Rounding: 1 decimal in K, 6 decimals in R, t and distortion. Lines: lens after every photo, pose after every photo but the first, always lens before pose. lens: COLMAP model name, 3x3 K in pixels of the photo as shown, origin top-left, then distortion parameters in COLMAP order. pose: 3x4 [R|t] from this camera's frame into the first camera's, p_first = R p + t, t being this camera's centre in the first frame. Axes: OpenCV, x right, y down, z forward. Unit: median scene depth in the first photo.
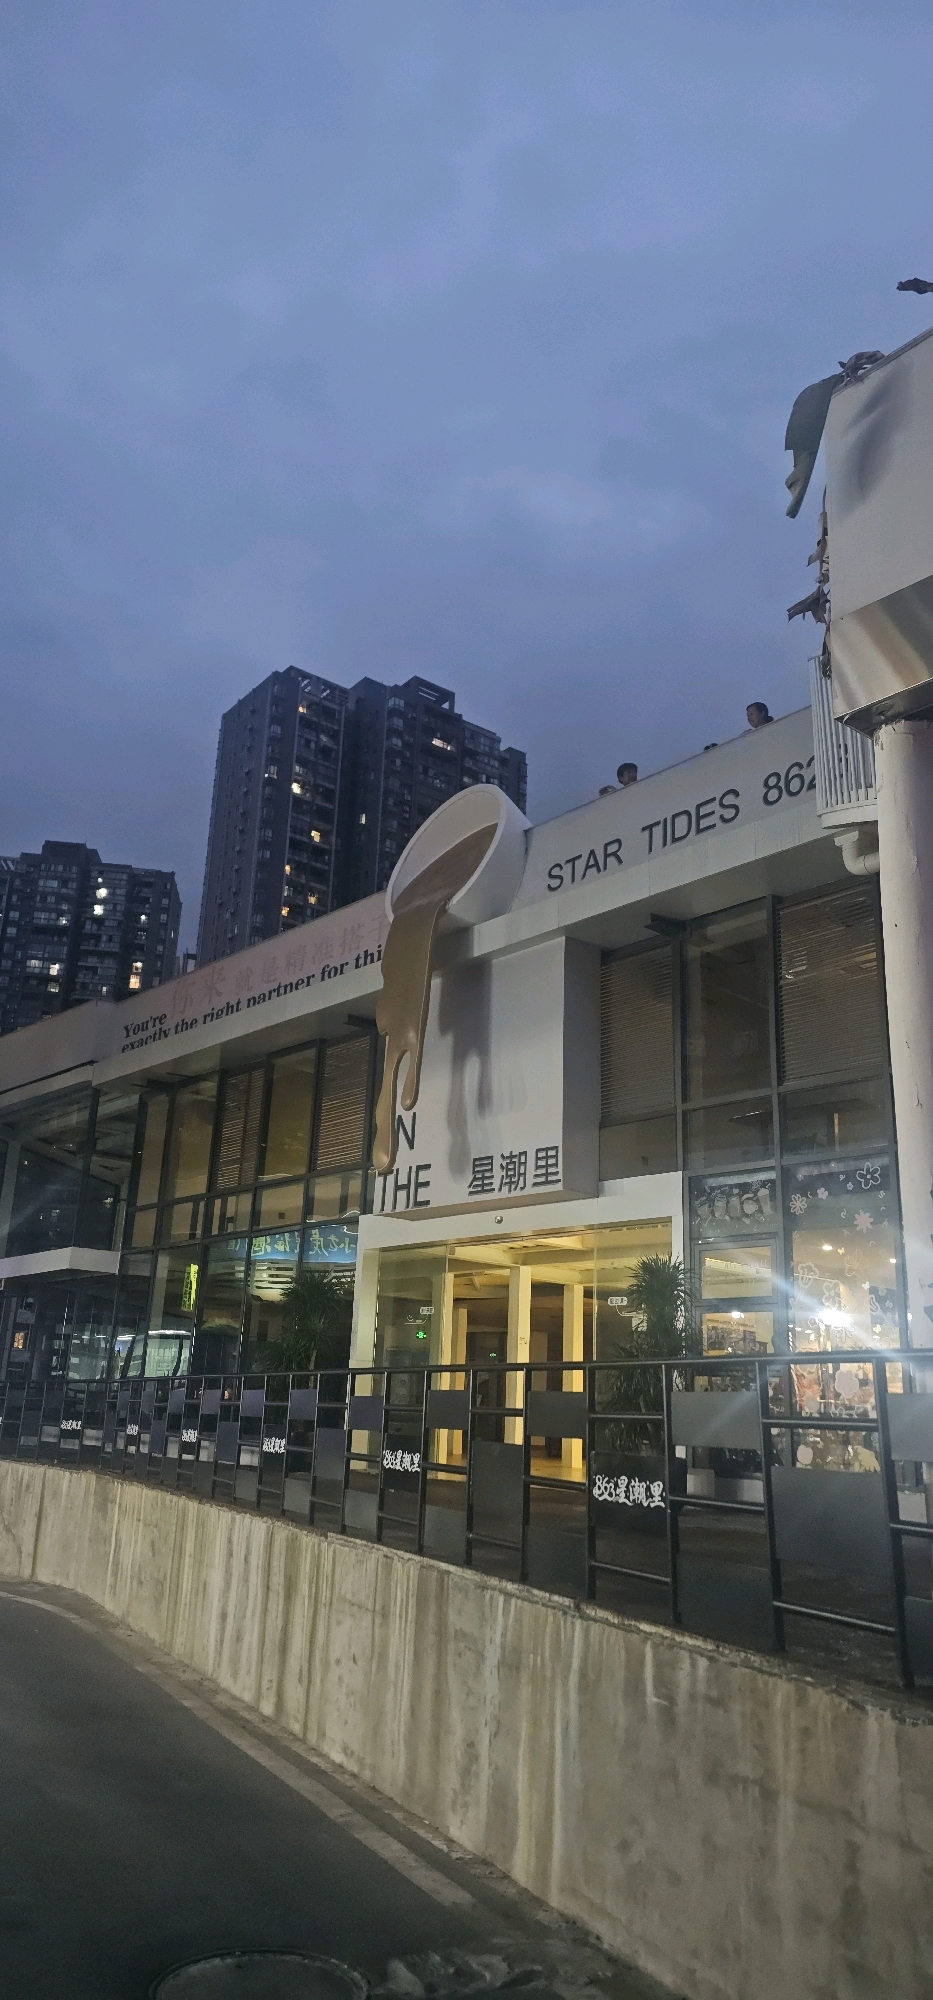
lens RADIAL K [[1306.2, 0, 482.1], [0, 1306.2, 1005.9], [0, 0, 1]] dist [0.062155, -0.061410]
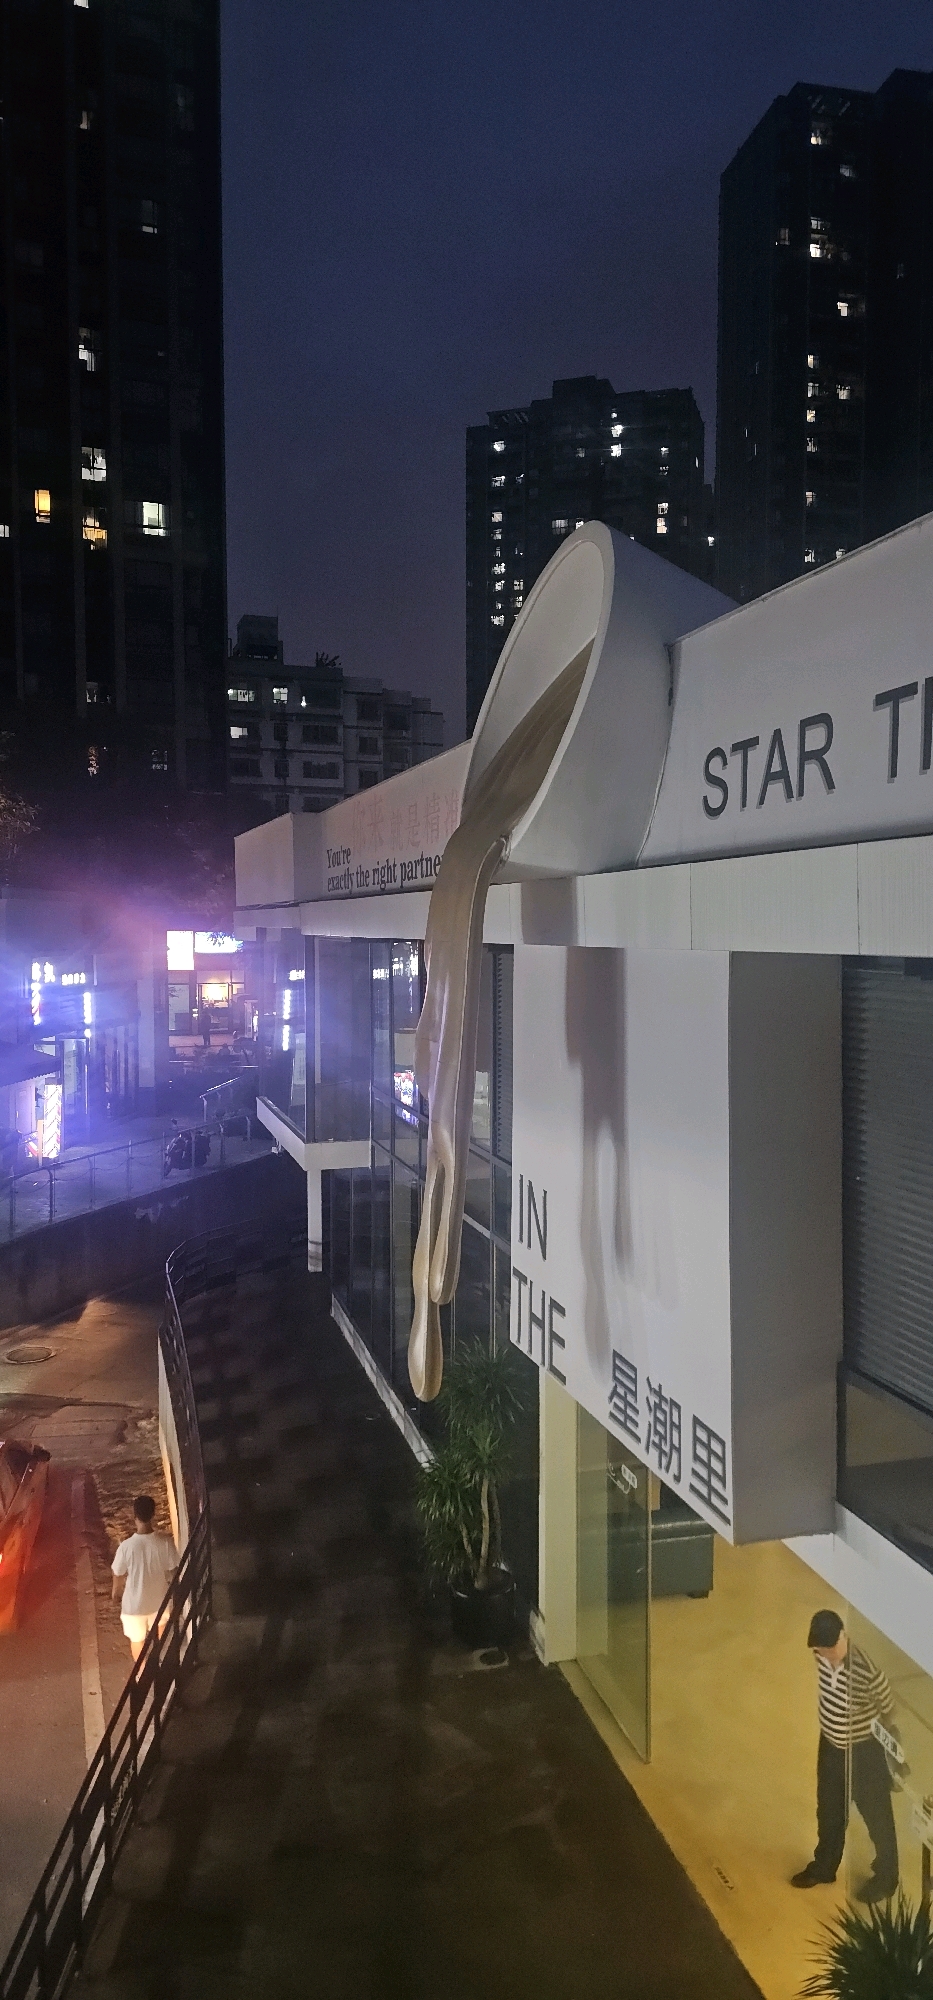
lens RADIAL K [[1306.2, 0, 482.1], [0, 1306.2, 1005.9], [0, 0, 1]] dist [0.062155, -0.061410]
pose [[0.908427, -0.016671, -0.417711, 0.160188], [0.159073, 0.937823, 0.308518, -0.170673], [0.386596, -0.346712, 0.854596, 0.587493]]
